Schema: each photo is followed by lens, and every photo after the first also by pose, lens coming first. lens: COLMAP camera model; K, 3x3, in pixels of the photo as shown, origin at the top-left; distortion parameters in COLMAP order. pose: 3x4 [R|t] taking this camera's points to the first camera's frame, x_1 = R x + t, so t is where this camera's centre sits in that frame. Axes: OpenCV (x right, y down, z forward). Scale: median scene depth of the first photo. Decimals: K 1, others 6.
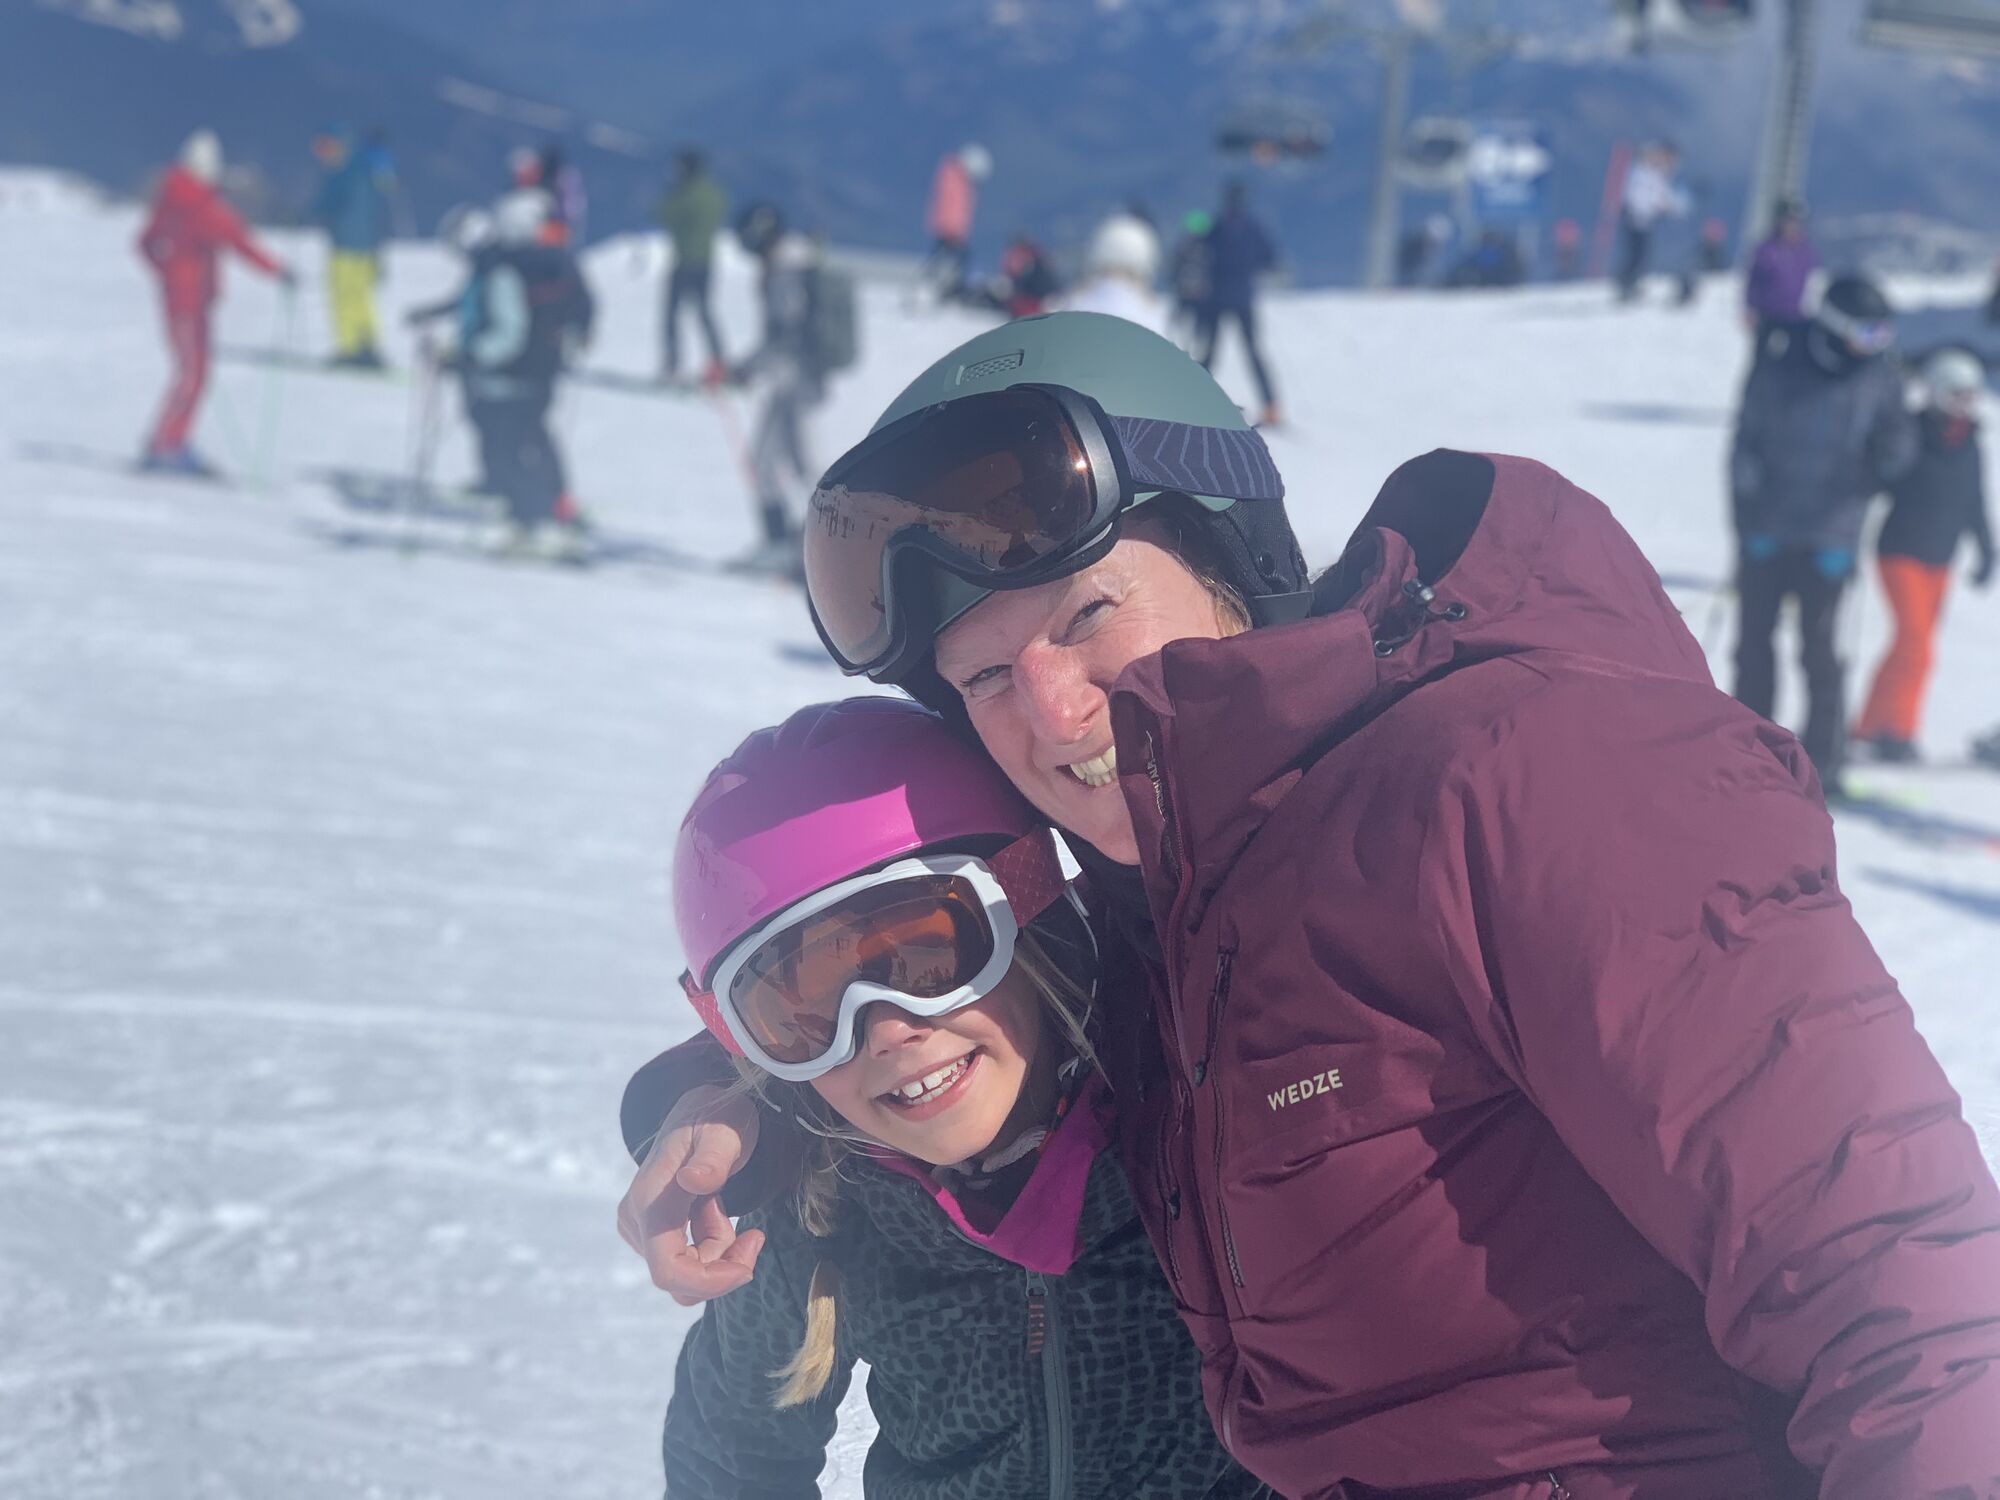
lens RADIAL K [[3038.6, 0, 999.5], [0, 3038.6, 751.1], [0, 0, 1]] dist [0.041089, 0.000000]
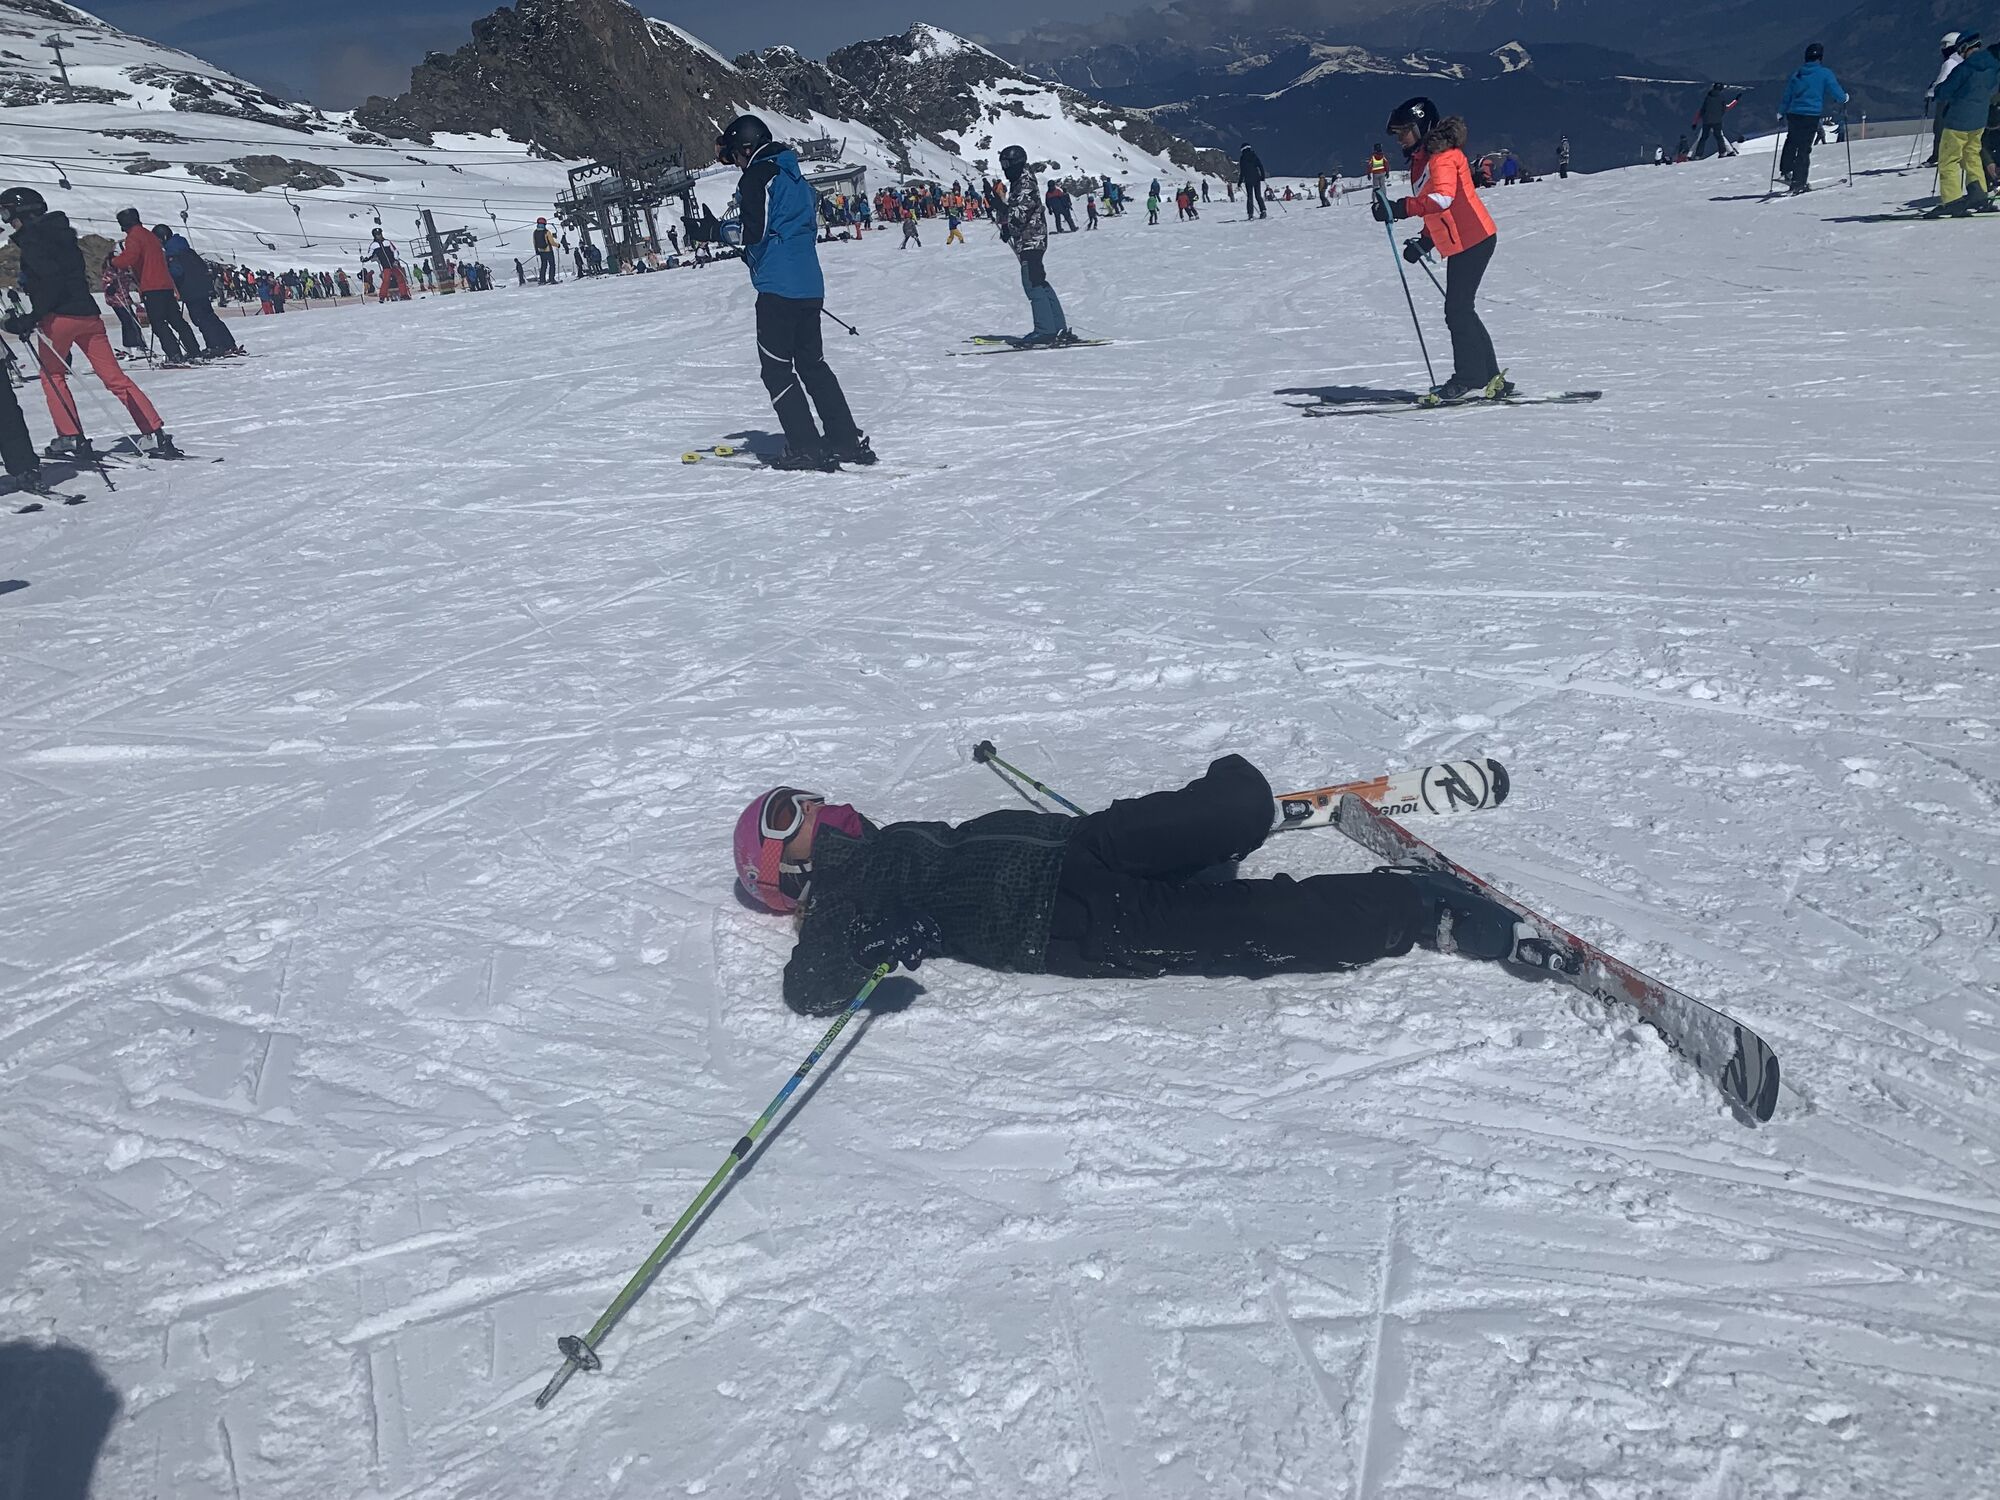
lens RADIAL K [[1514.1, 0, 1000.2], [0, 1514.1, 753.5], [0, 0, 1]] dist [0.012505, 0.002251]
pose [[0.844133, 0.028527, -0.535374, -0.036720], [0.065718, 0.985548, 0.156132, 0.030055], [0.532090, -0.166980, 0.830059, 0.216043]]
